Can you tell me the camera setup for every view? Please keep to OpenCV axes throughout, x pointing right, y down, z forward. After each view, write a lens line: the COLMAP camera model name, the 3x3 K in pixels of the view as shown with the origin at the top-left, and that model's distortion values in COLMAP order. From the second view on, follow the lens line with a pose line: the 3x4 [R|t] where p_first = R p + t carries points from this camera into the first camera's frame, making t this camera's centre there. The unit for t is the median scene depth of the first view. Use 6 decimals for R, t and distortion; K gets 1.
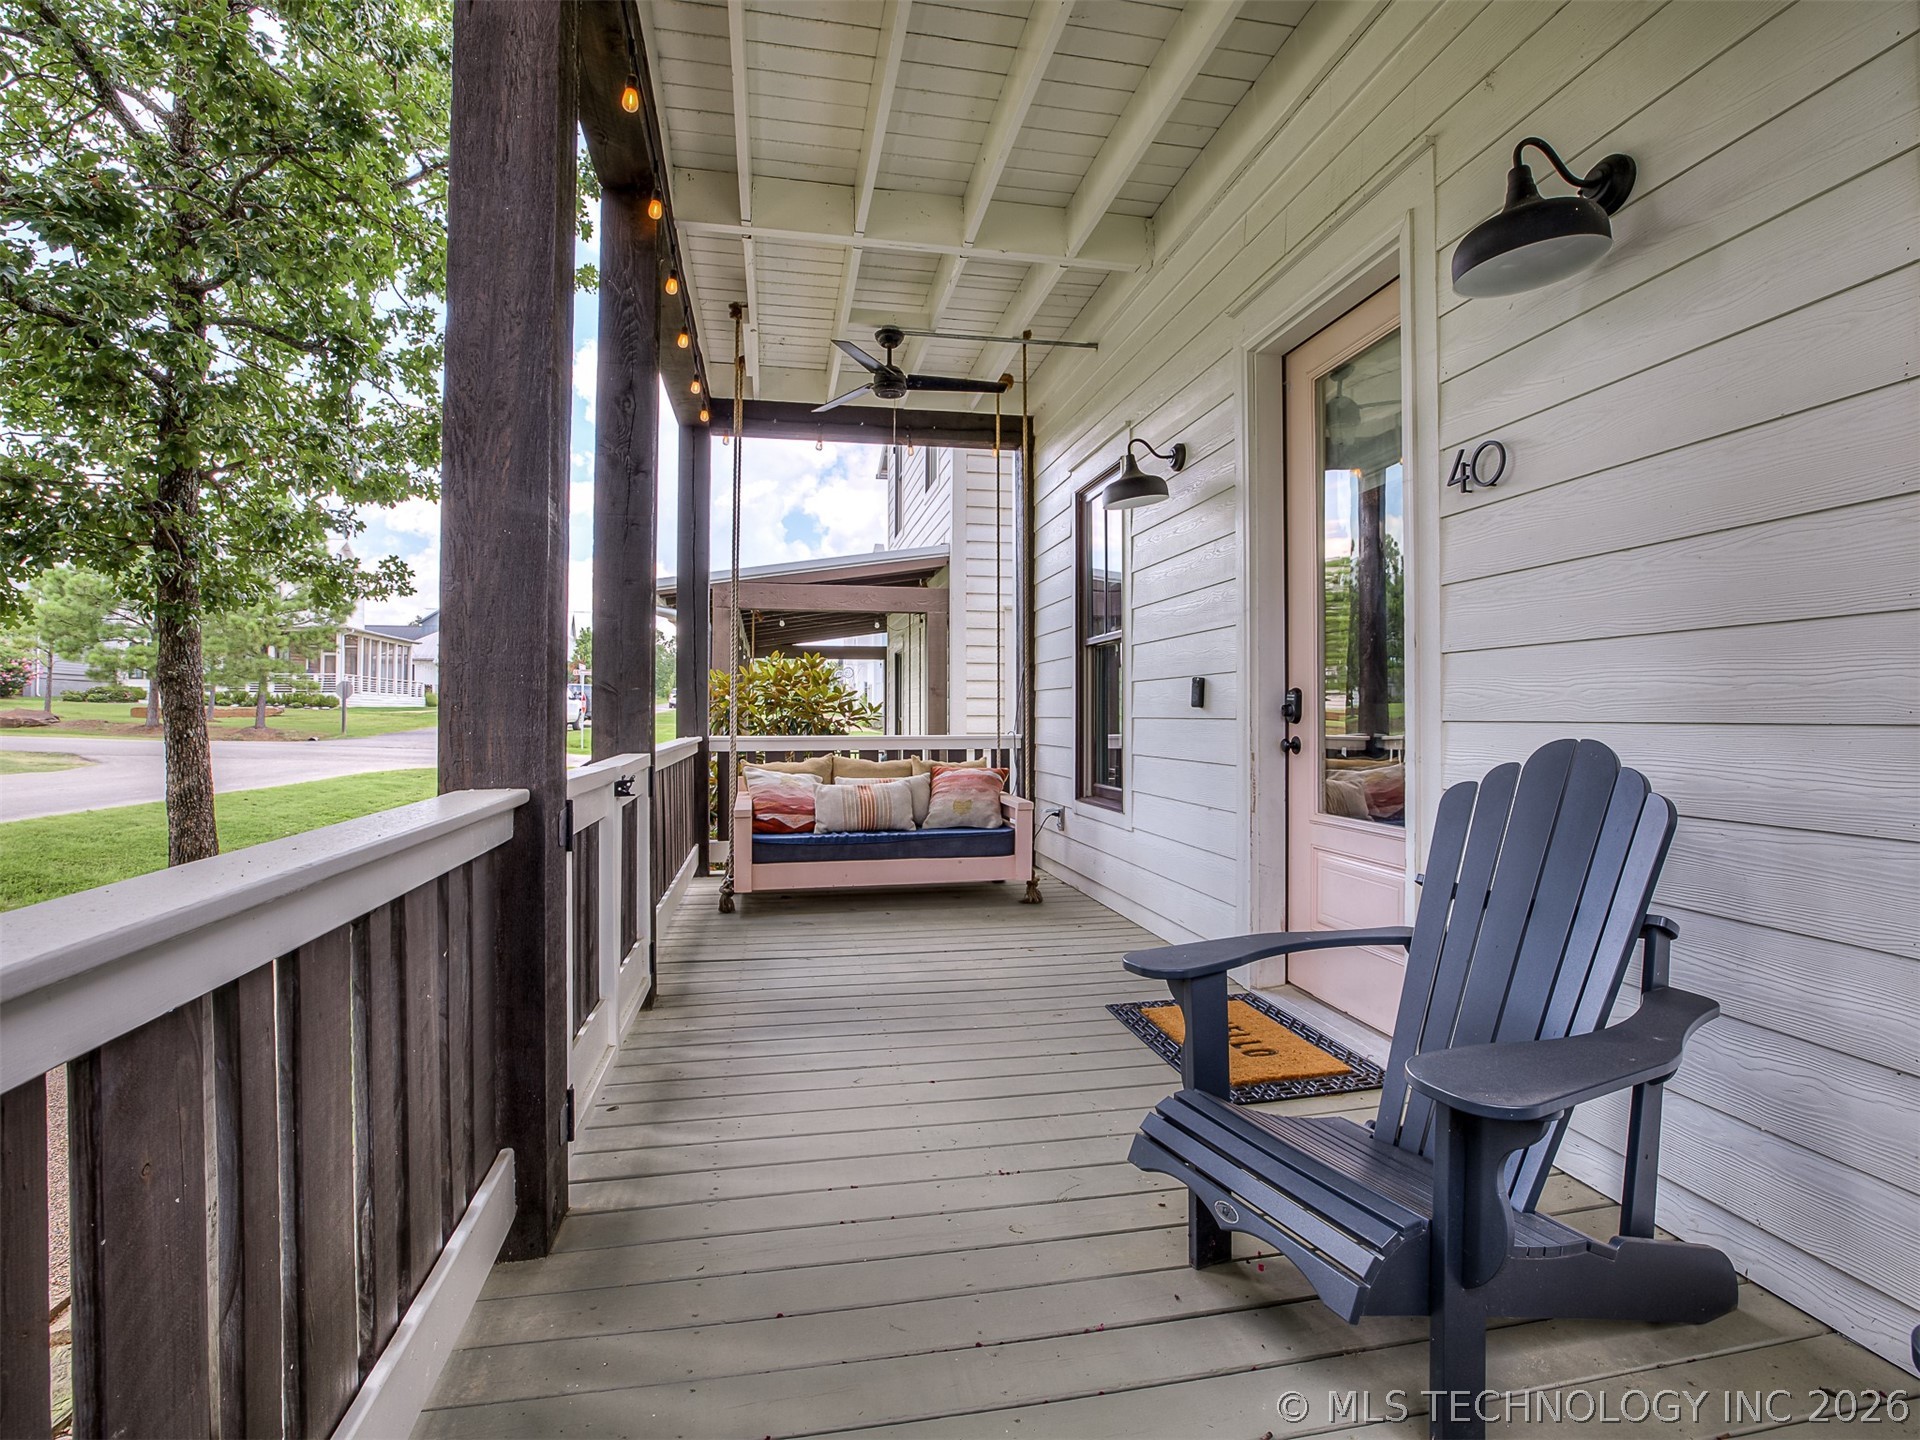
lens RADIAL K [[923.2, 0, 961.6], [0, 923.2, 726.7], [0, 0, 1]] dist [-0.046349, 0.017966]
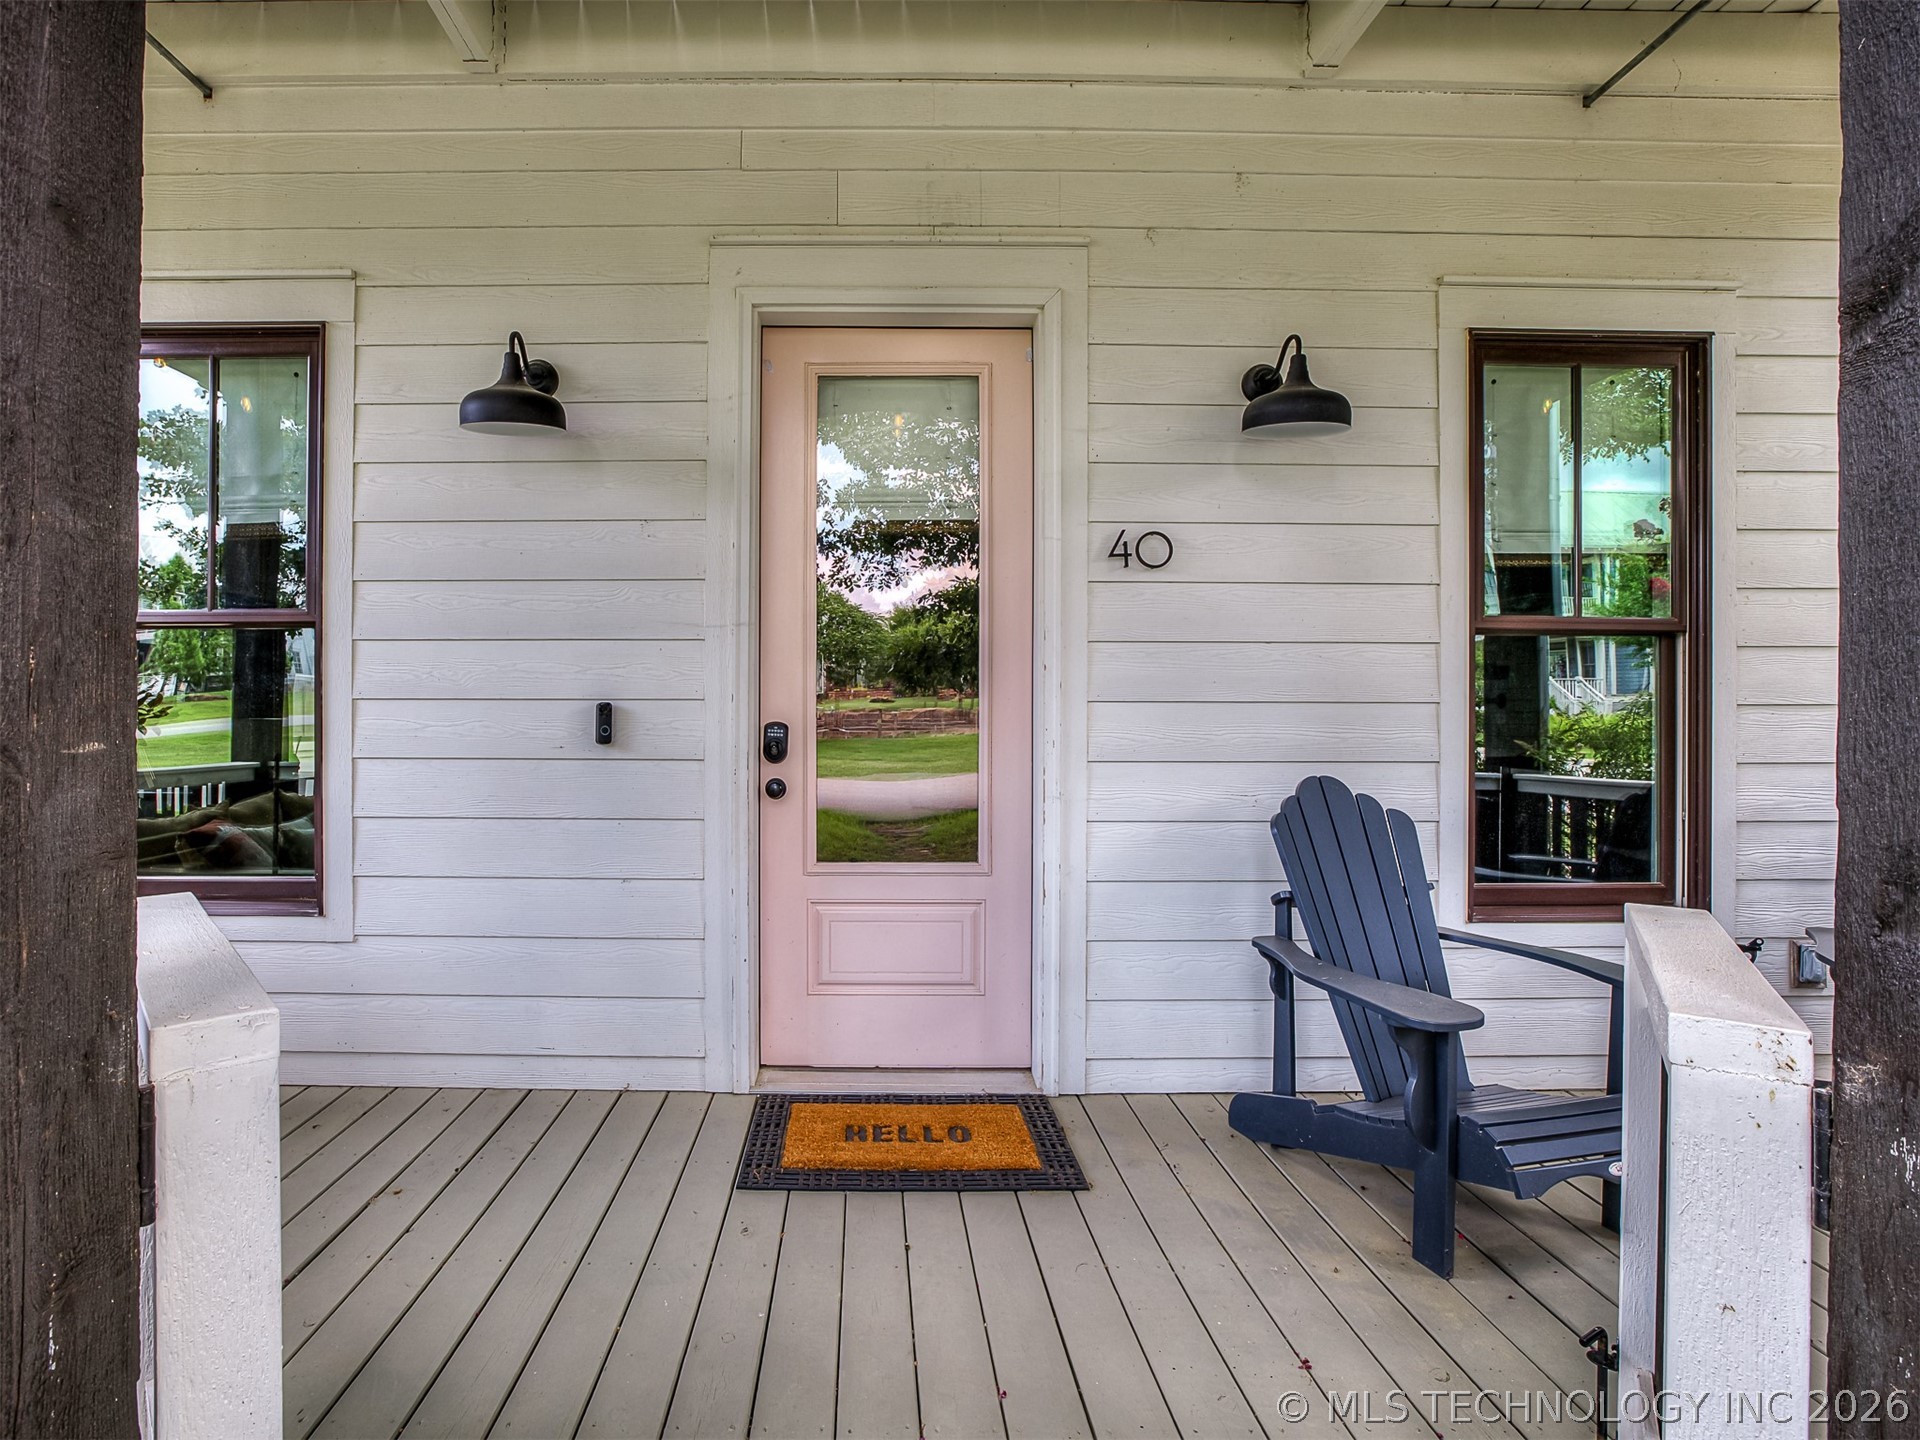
lens RADIAL K [[923.2, 0, 961.6], [0, 923.2, 726.7], [0, 0, 1]] dist [-0.046349, 0.017966]
pose [[0.195914, -0.004767, 0.980610, -0.474869], [0.010454, 0.999942, 0.002773, -0.040873], [-0.980565, 0.009708, 0.195952, 0.705600]]
